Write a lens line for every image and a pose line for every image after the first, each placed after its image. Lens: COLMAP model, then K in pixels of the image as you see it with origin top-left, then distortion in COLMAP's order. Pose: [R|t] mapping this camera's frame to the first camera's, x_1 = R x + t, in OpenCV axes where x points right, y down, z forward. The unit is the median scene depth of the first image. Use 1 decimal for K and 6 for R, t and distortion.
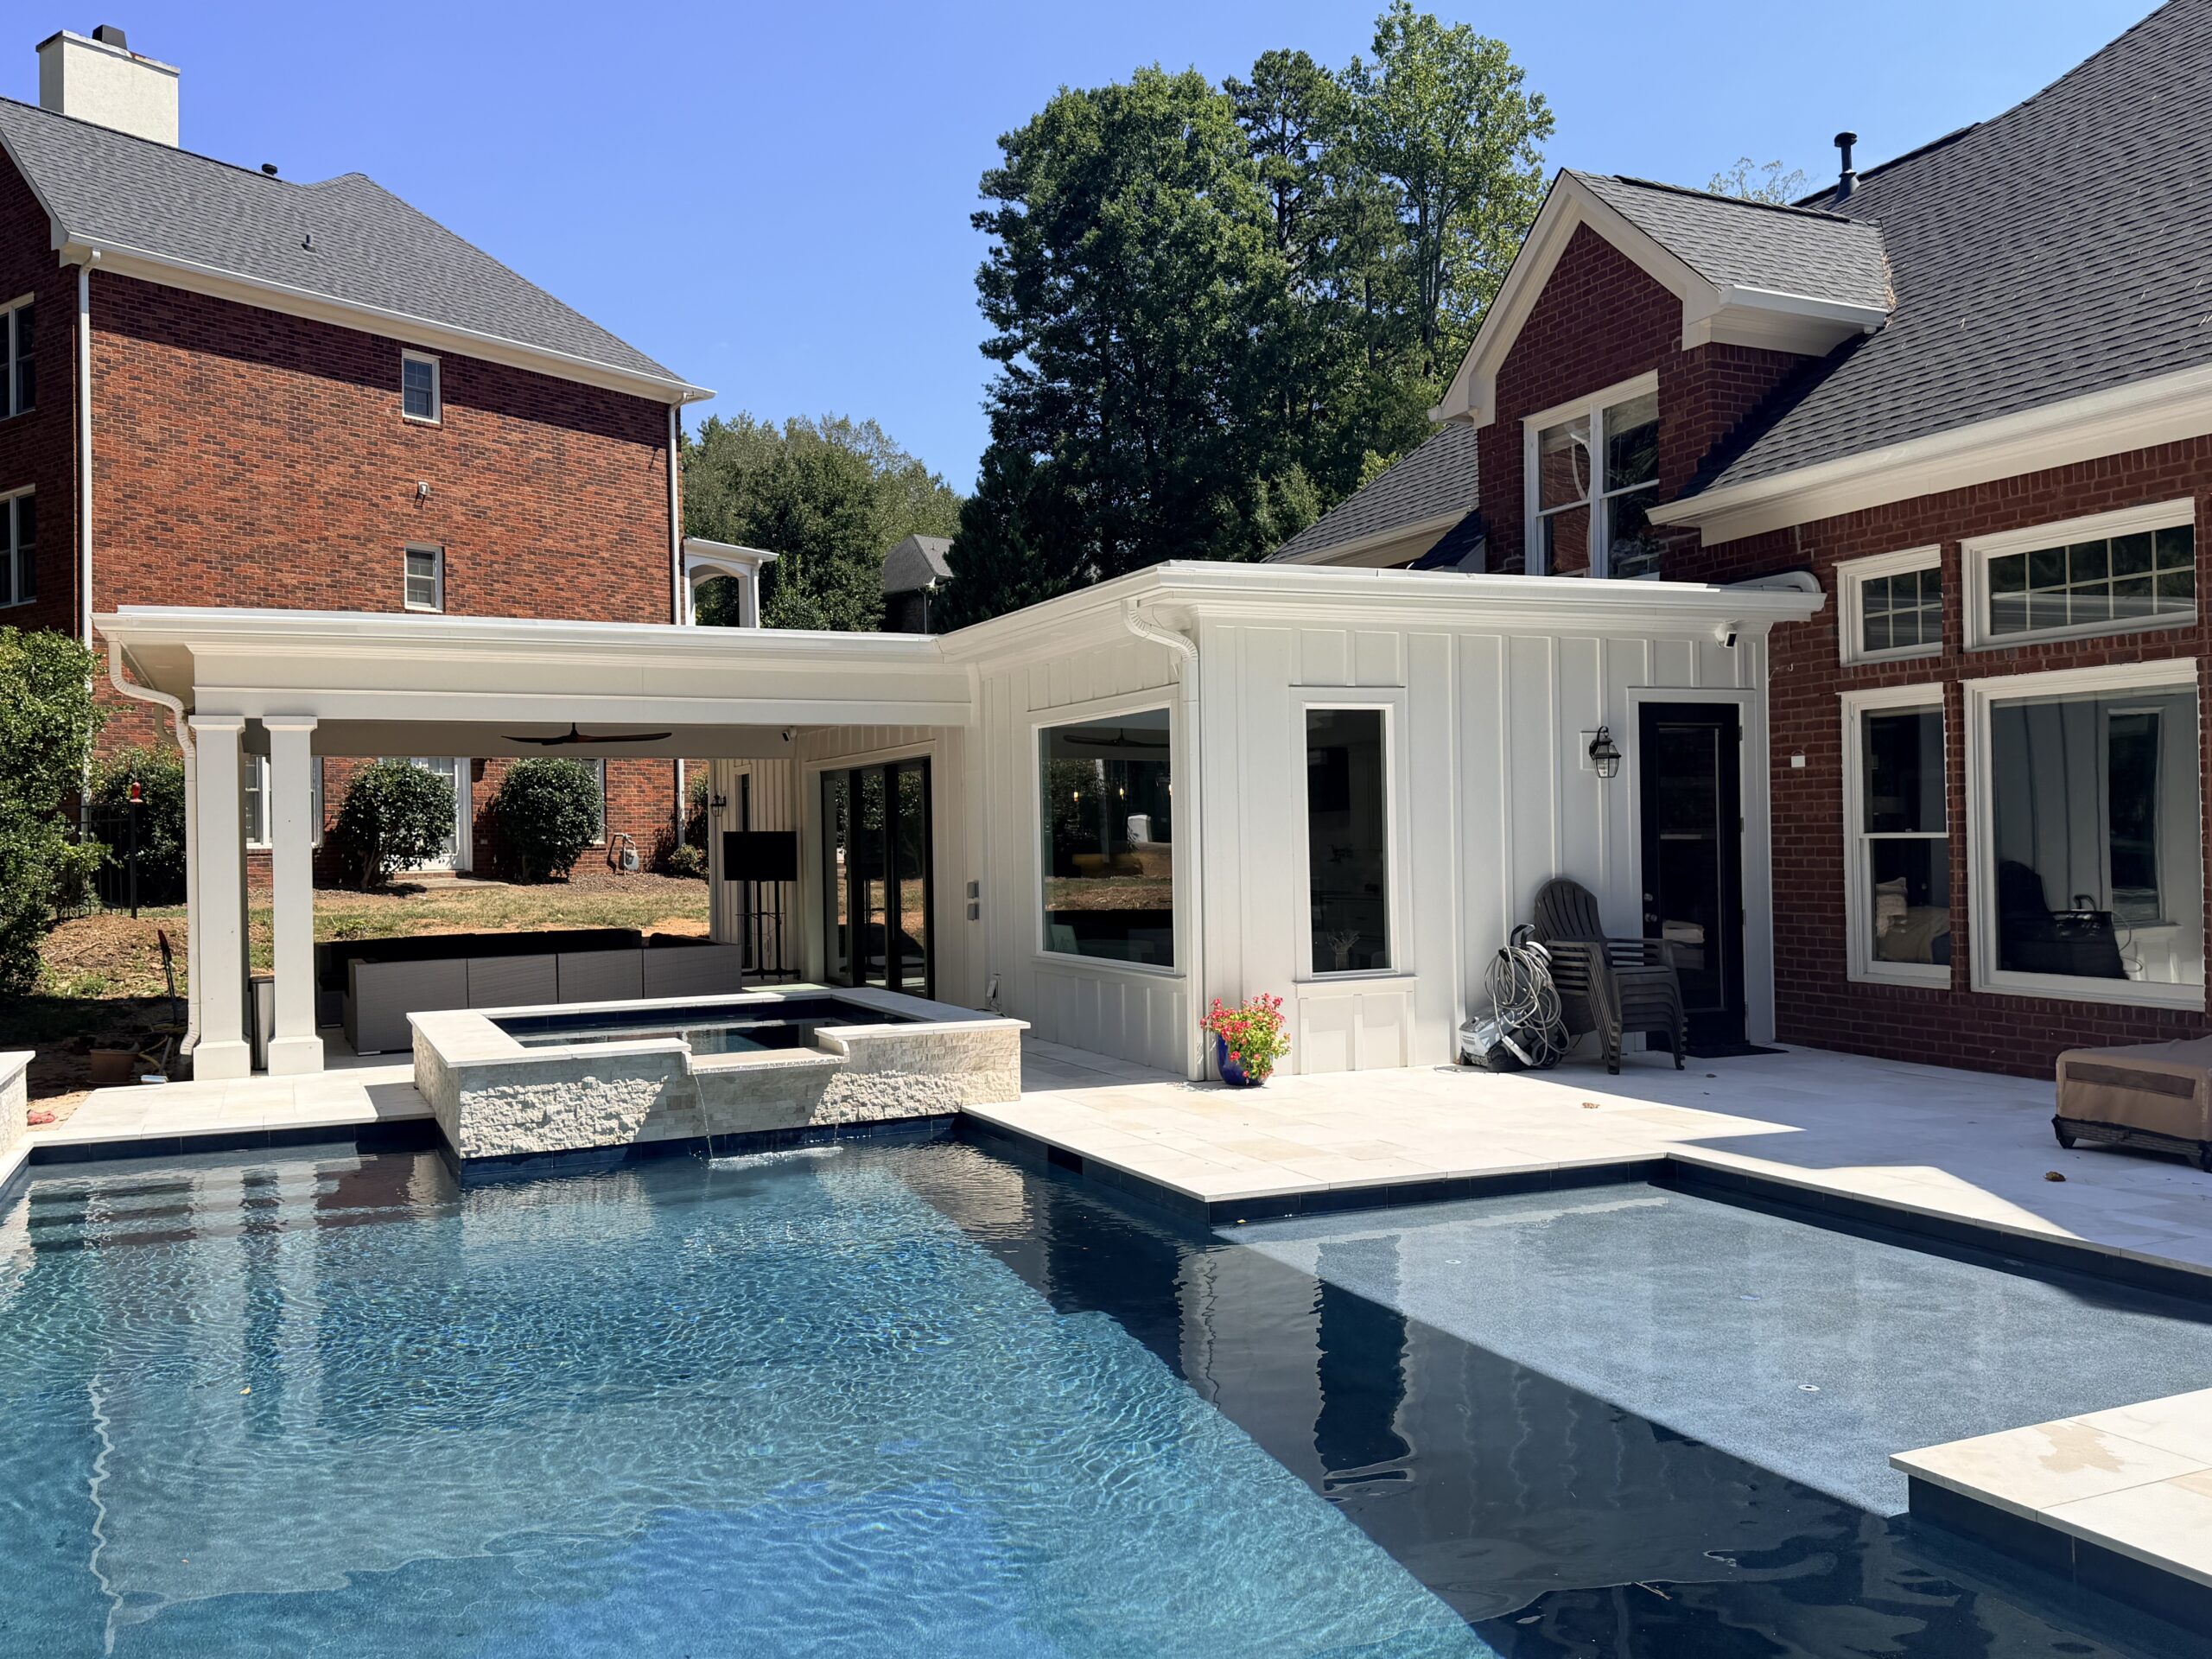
lens RADIAL K [[1788.6, 0, 1106.0], [0, 1788.6, 829.5], [0, 0, 1]] dist [0.000668, 0.000220]
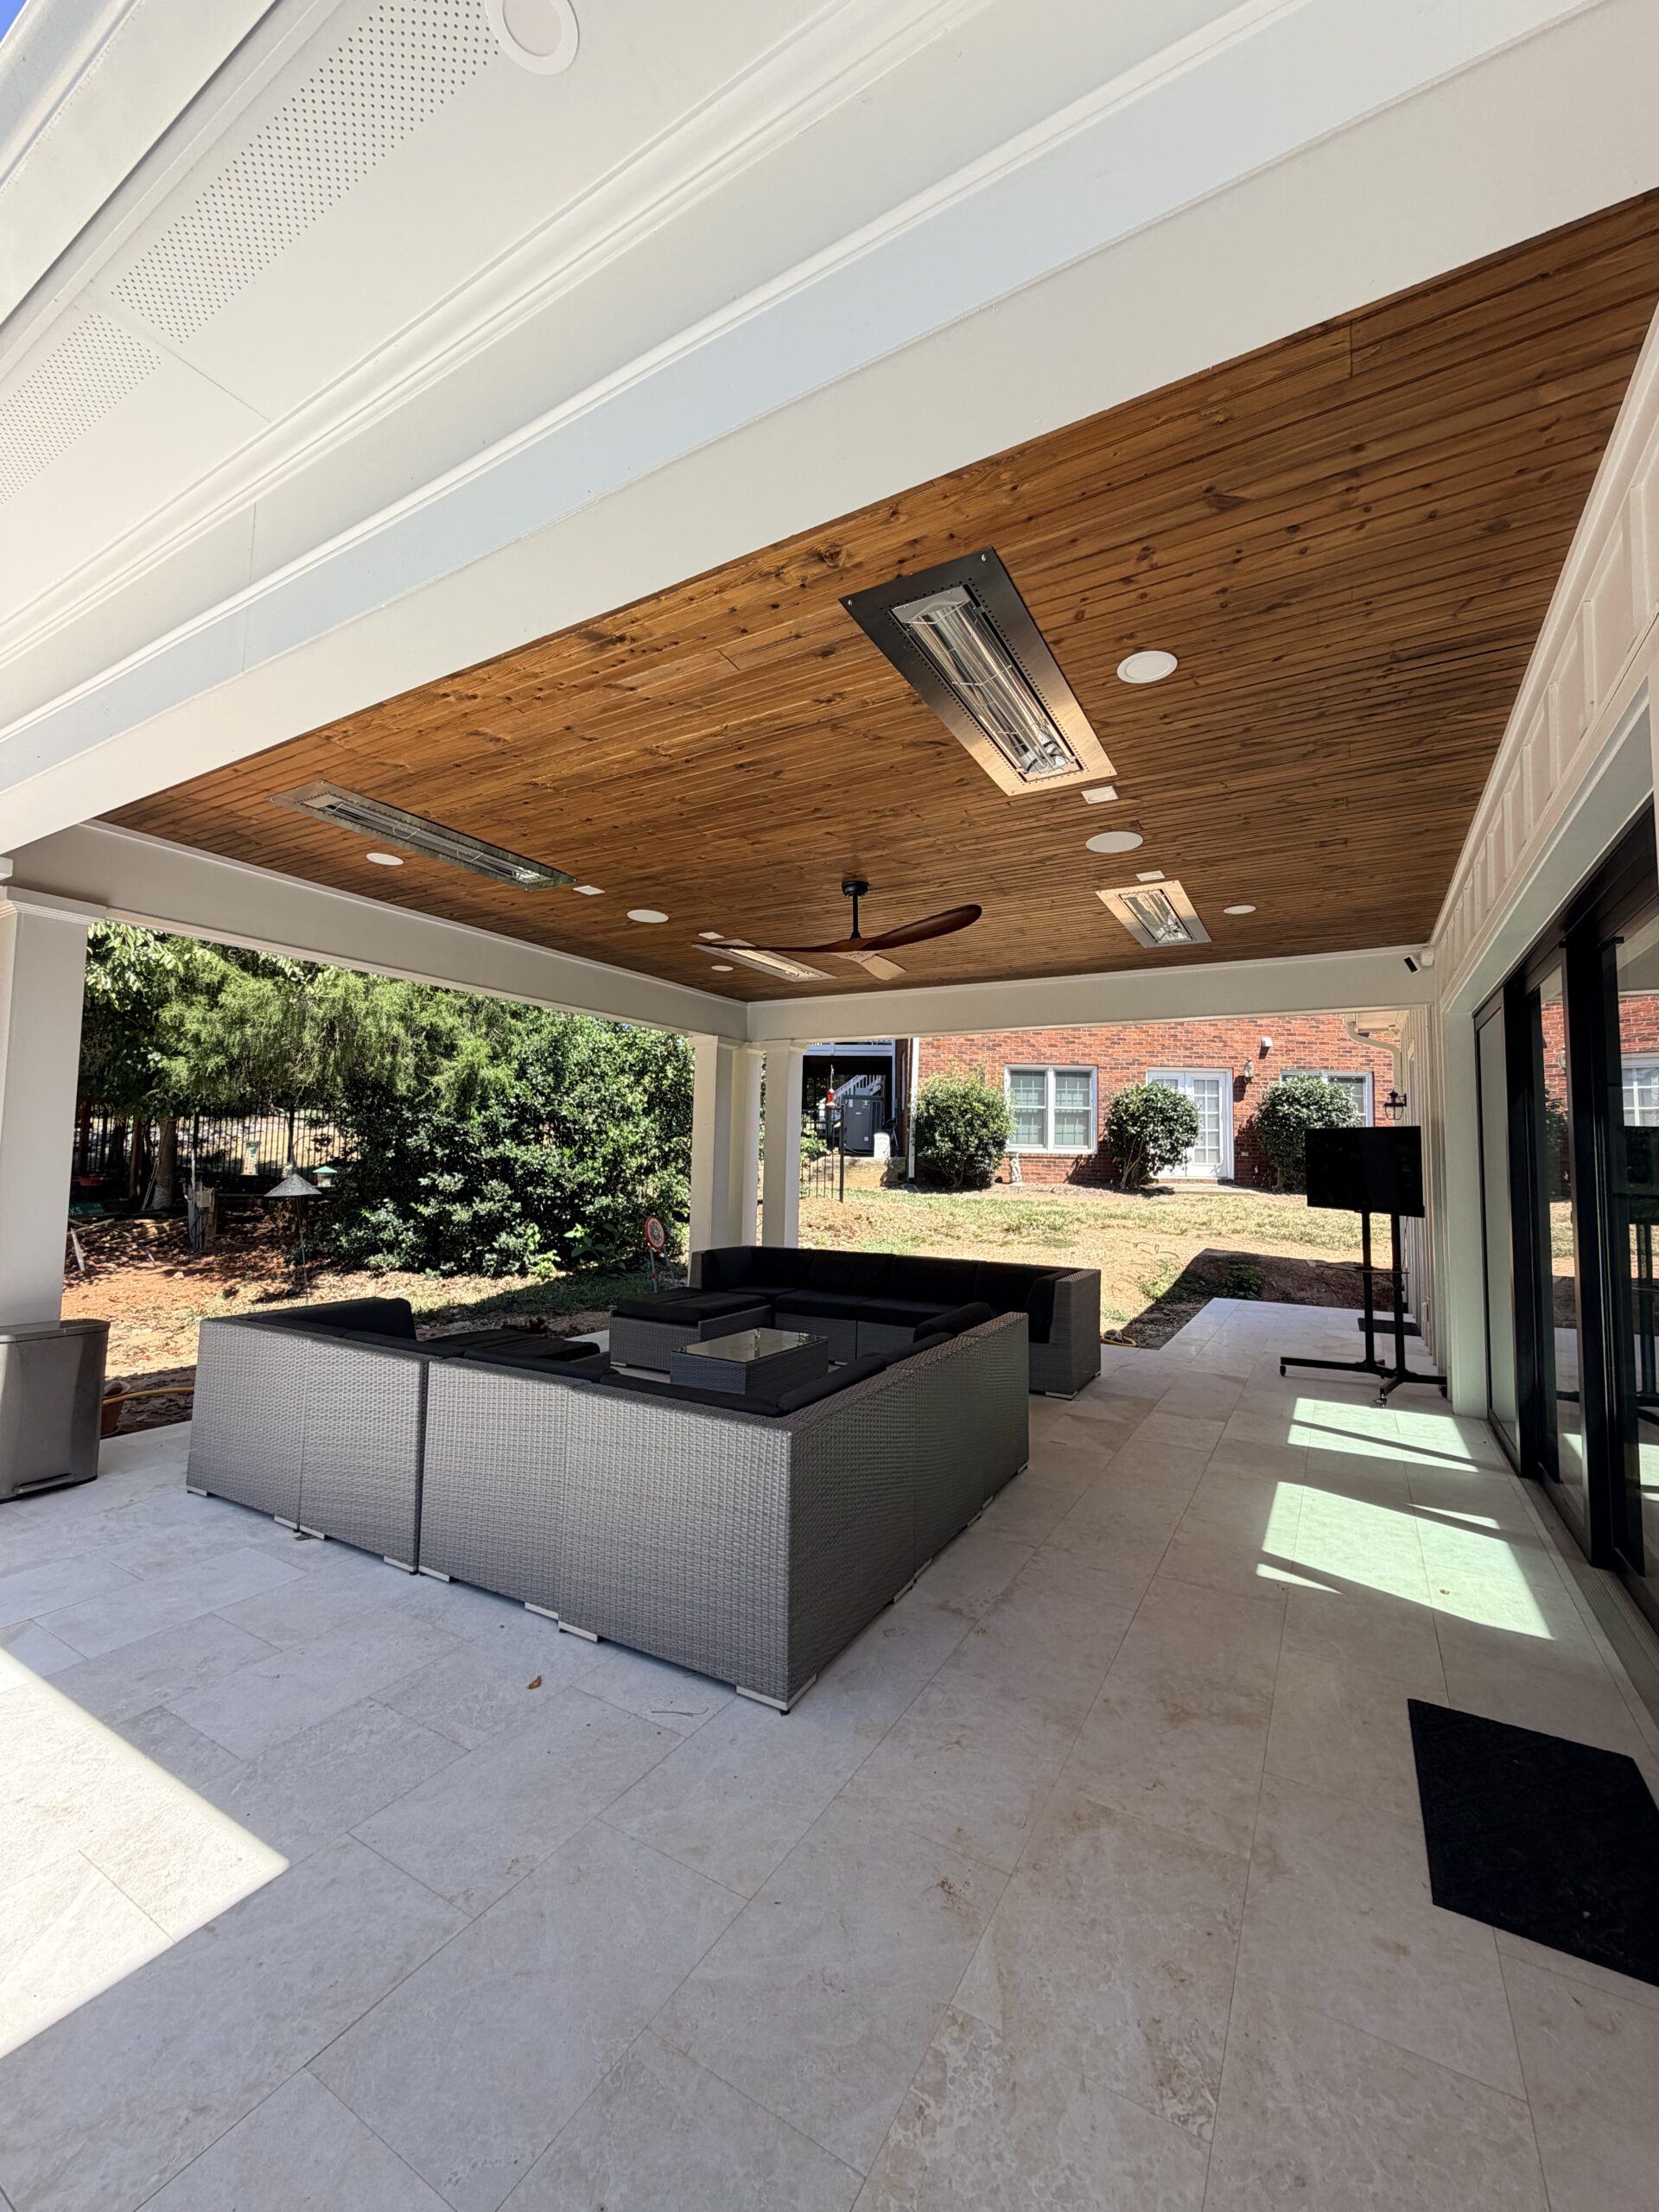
lens RADIAL K [[890.2, 0, 821.9], [0, 890.2, 1096.1], [0, 0, 1]] dist [0.000806, 0.000109]
pose [[0.572581, -0.026703, -0.819413, -0.036563], [-0.028477, 0.998219, -0.052429, 0.007694], [0.819354, 0.053355, 0.570800, 0.475170]]
